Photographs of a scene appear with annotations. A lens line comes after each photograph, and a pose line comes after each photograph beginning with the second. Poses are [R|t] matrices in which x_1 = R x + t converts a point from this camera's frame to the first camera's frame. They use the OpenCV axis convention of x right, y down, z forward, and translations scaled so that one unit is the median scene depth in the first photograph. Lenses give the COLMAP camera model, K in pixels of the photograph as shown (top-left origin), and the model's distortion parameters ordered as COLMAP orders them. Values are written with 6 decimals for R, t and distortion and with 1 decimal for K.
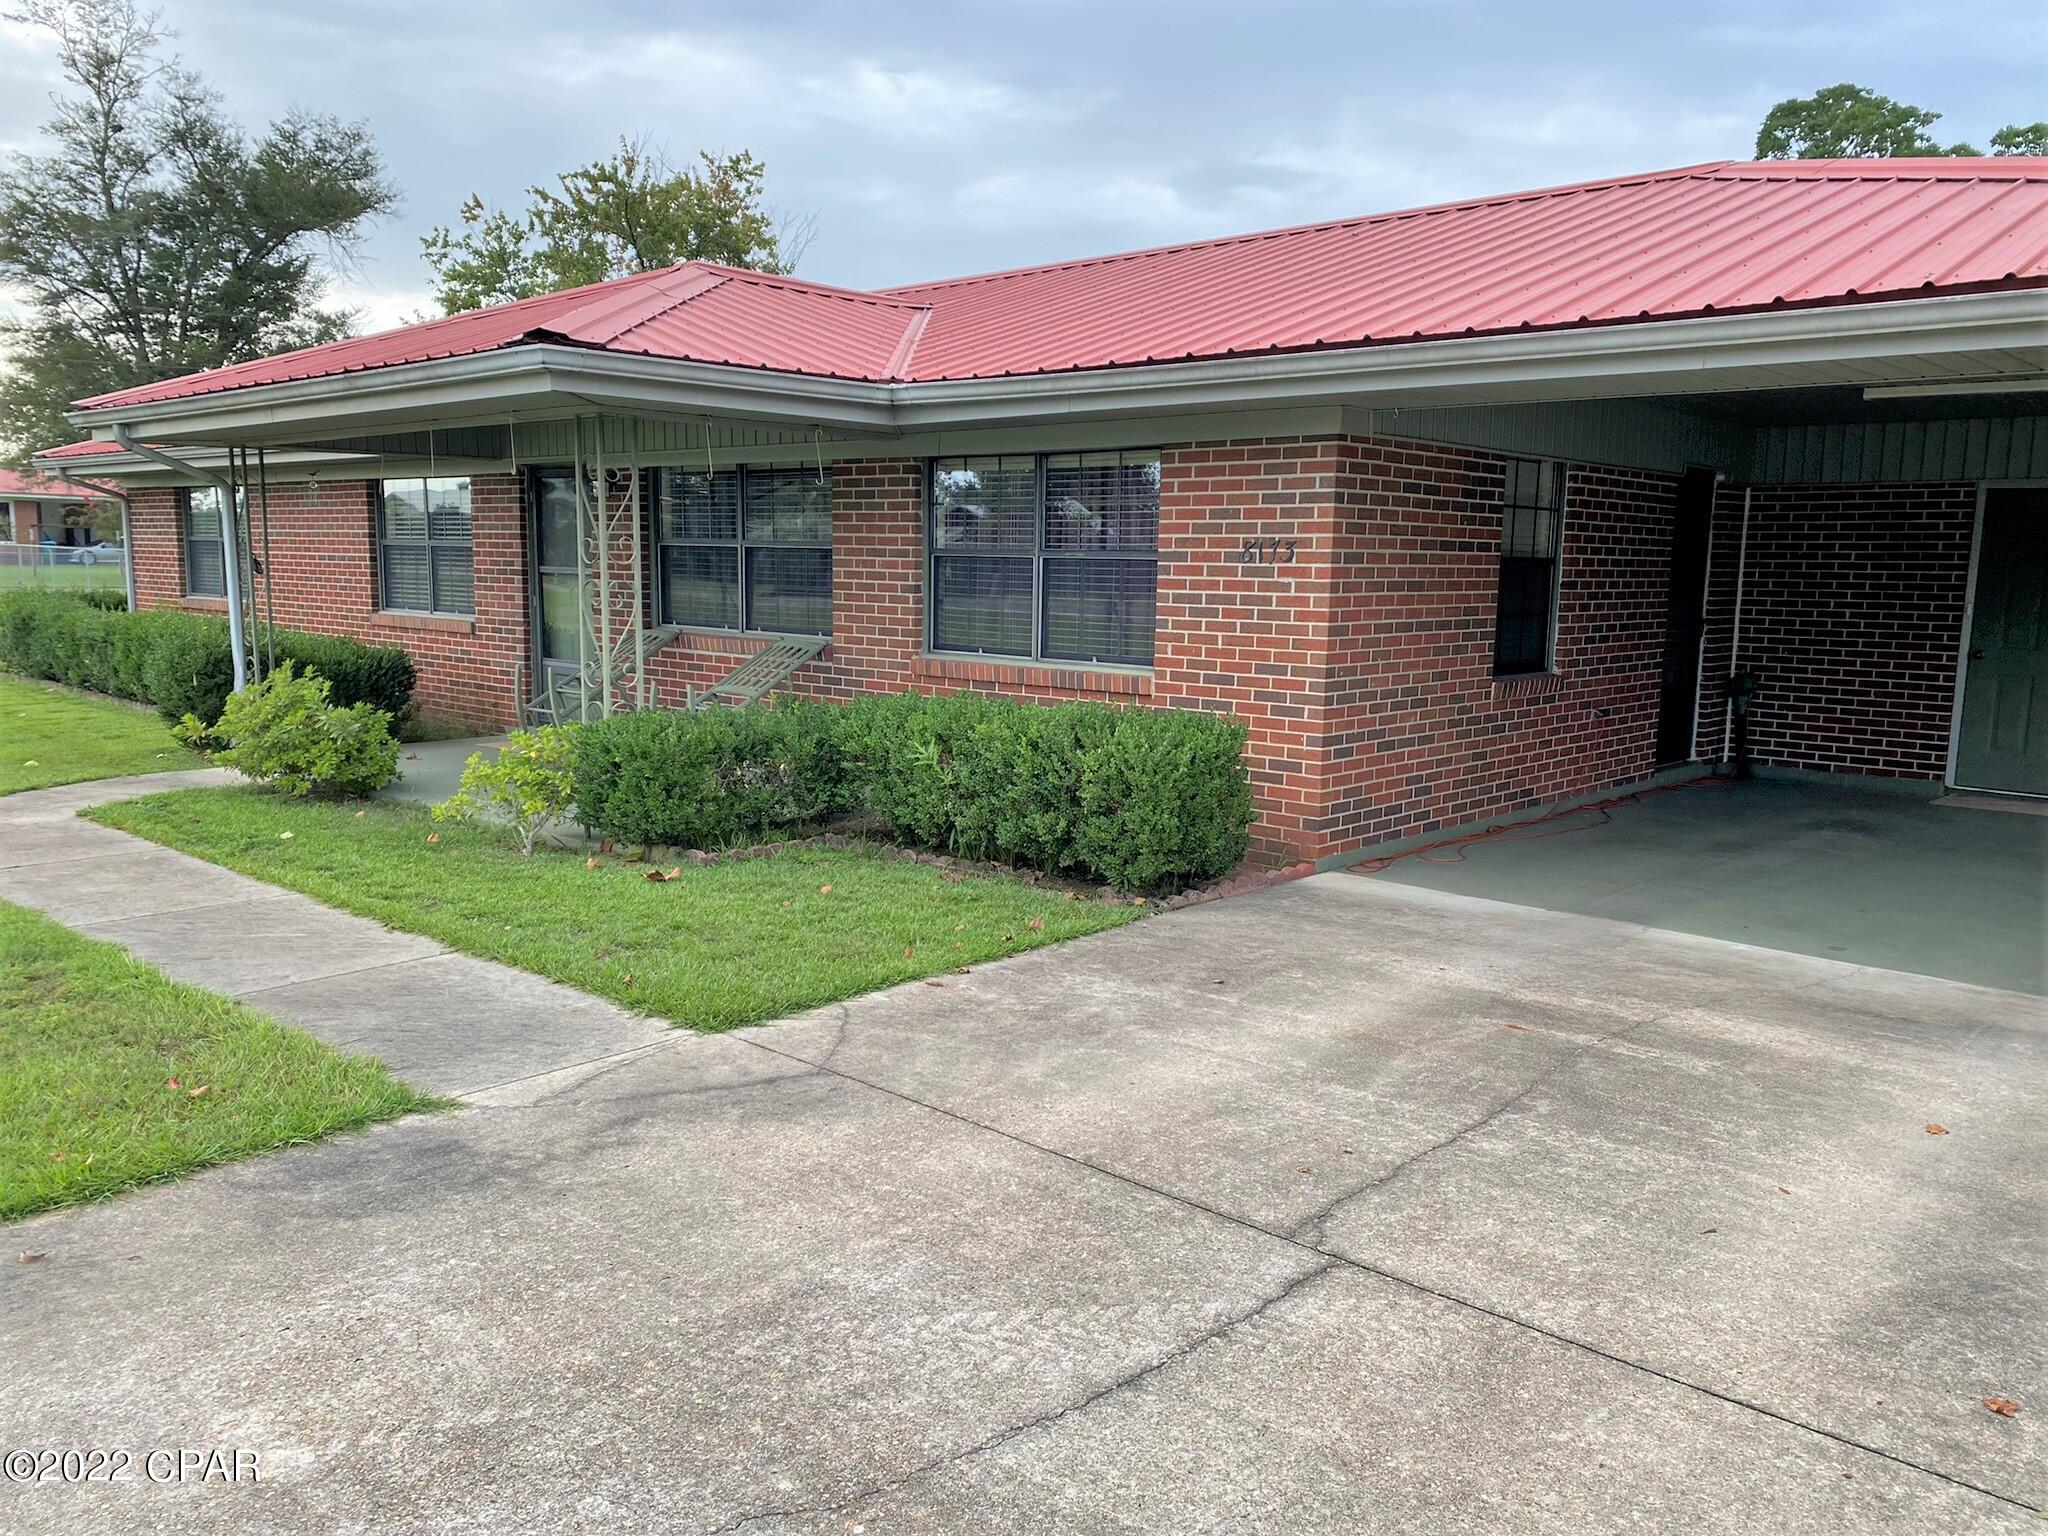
lens RADIAL K [[1545.4, 0, 1024.0], [0, 1545.4, 768.0], [0, 0, 1]] dist [0.045281, 0.005925]
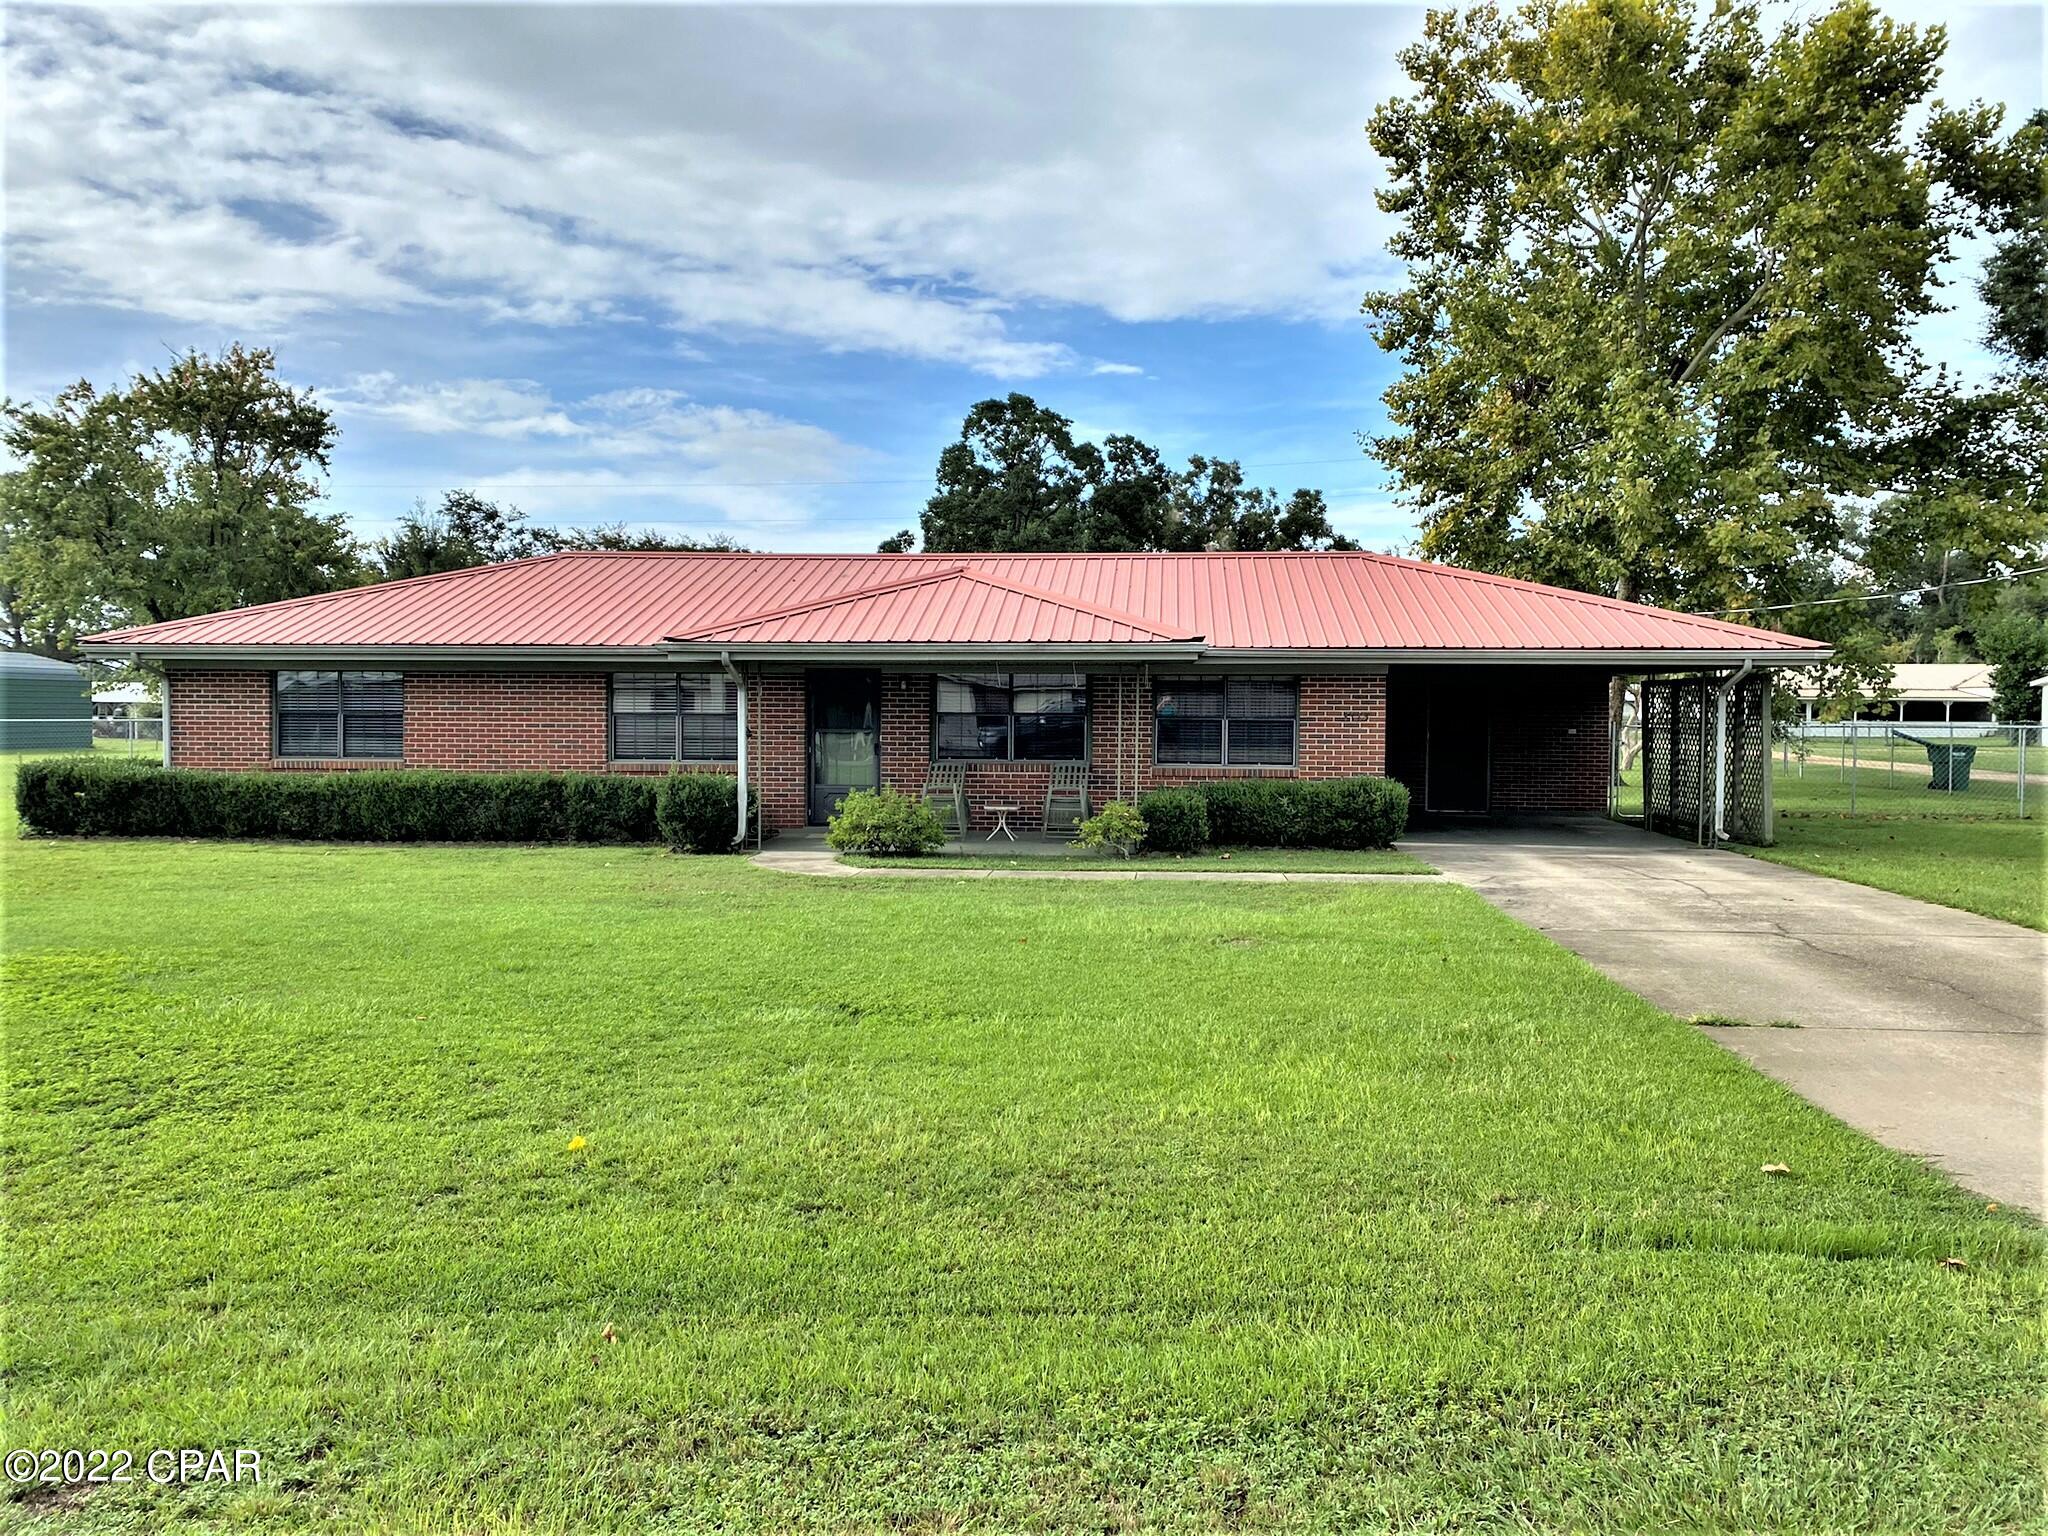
lens RADIAL K [[1549.7, 0, 986.1], [0, 1549.7, 769.4], [0, 0, 1]] dist [0.064946, -0.008894]
pose [[0.782656, -0.040005, 0.621167, -1.698187], [0.091892, 0.994424, -0.051739, 0.019925], [-0.615634, 0.097574, 0.781968, -0.552943]]
